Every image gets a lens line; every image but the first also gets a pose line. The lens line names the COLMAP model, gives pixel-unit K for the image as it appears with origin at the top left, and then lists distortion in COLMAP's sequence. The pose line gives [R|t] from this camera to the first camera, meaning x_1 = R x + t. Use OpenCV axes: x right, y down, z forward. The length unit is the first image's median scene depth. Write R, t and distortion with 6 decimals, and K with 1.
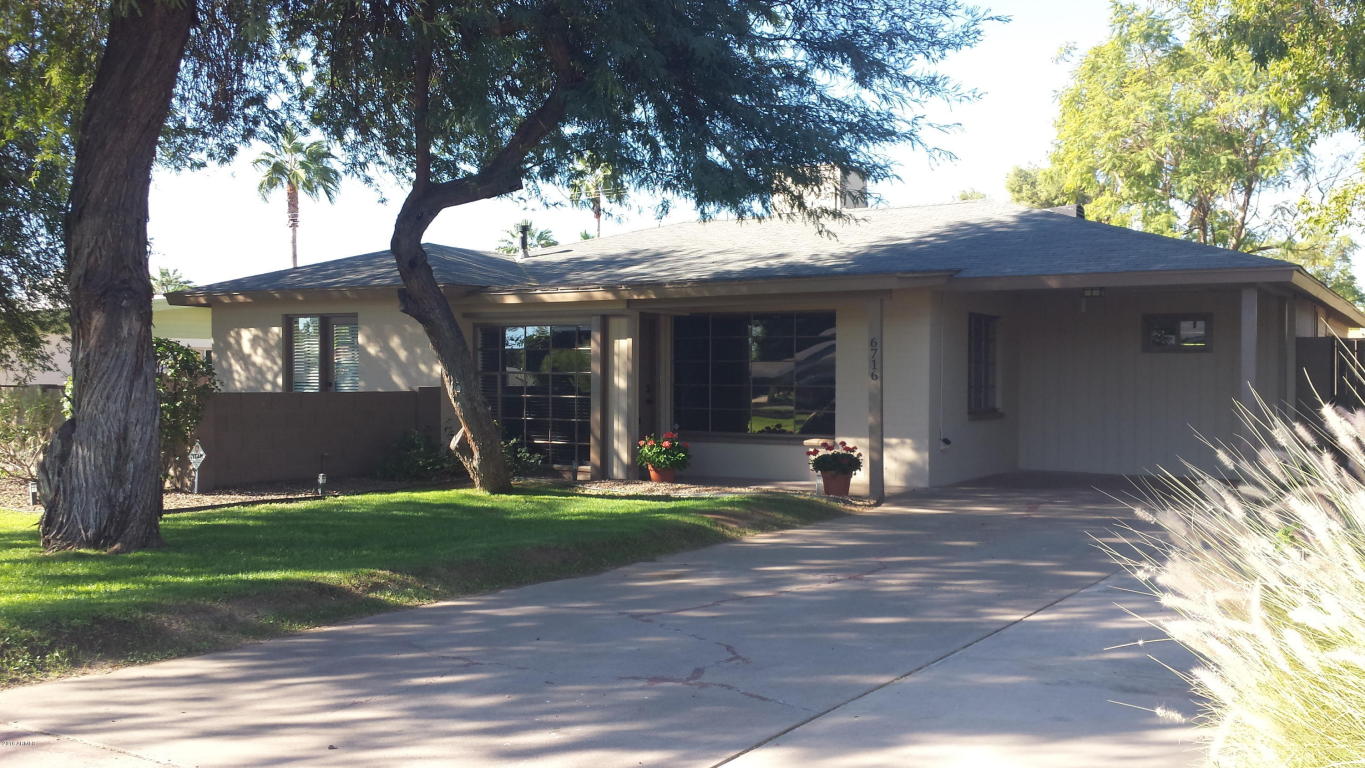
lens RADIAL K [[1291.2, 0, 679.1], [0, 1291.2, 385.3], [0, 0, 1]] dist [0.018963, 0.000000]
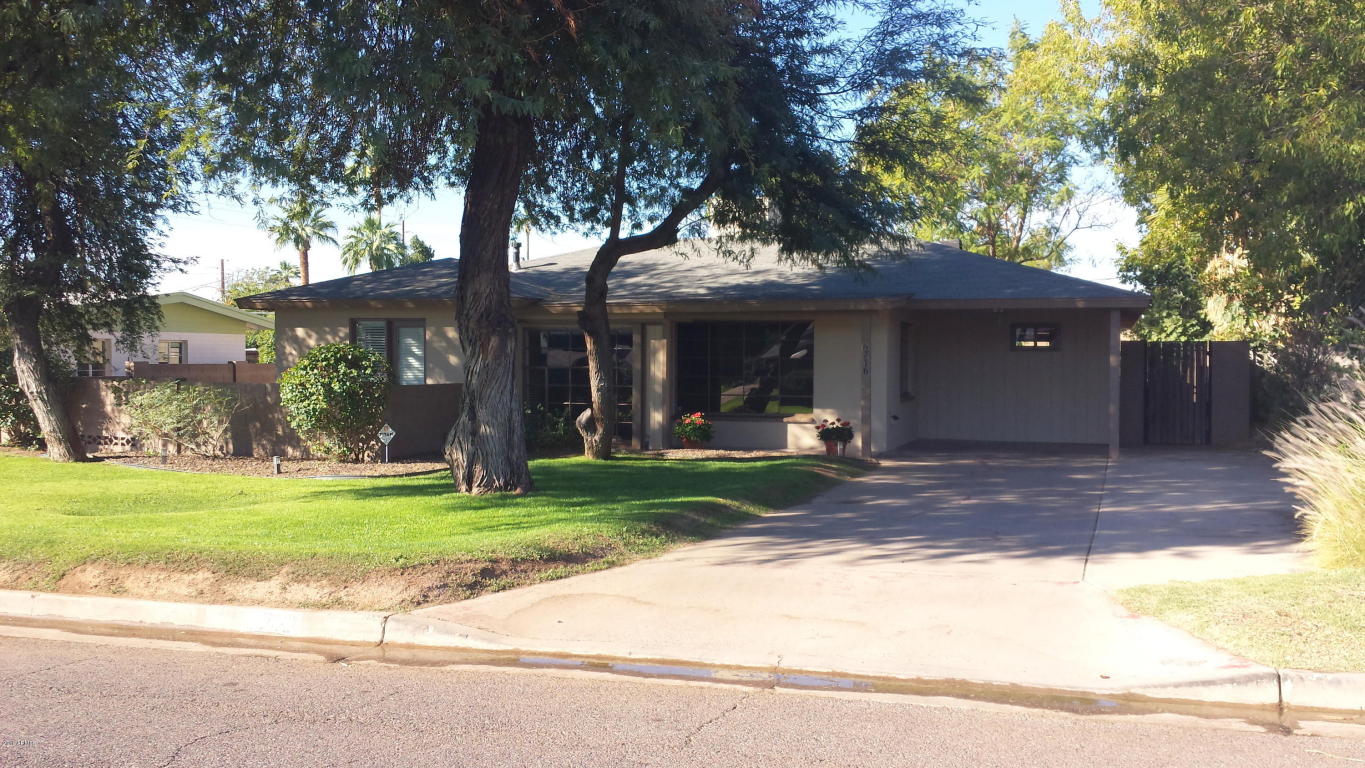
lens RADIAL K [[1291.2, 0, 684.9], [0, 1291.2, 382.8], [0, 0, 1]] dist [0.018963, 0.000000]
pose [[0.977801, -0.003614, 0.209506, -0.293561], [0.000781, 0.999907, 0.013602, -0.012245], [-0.209536, -0.013137, 0.977713, -0.281746]]
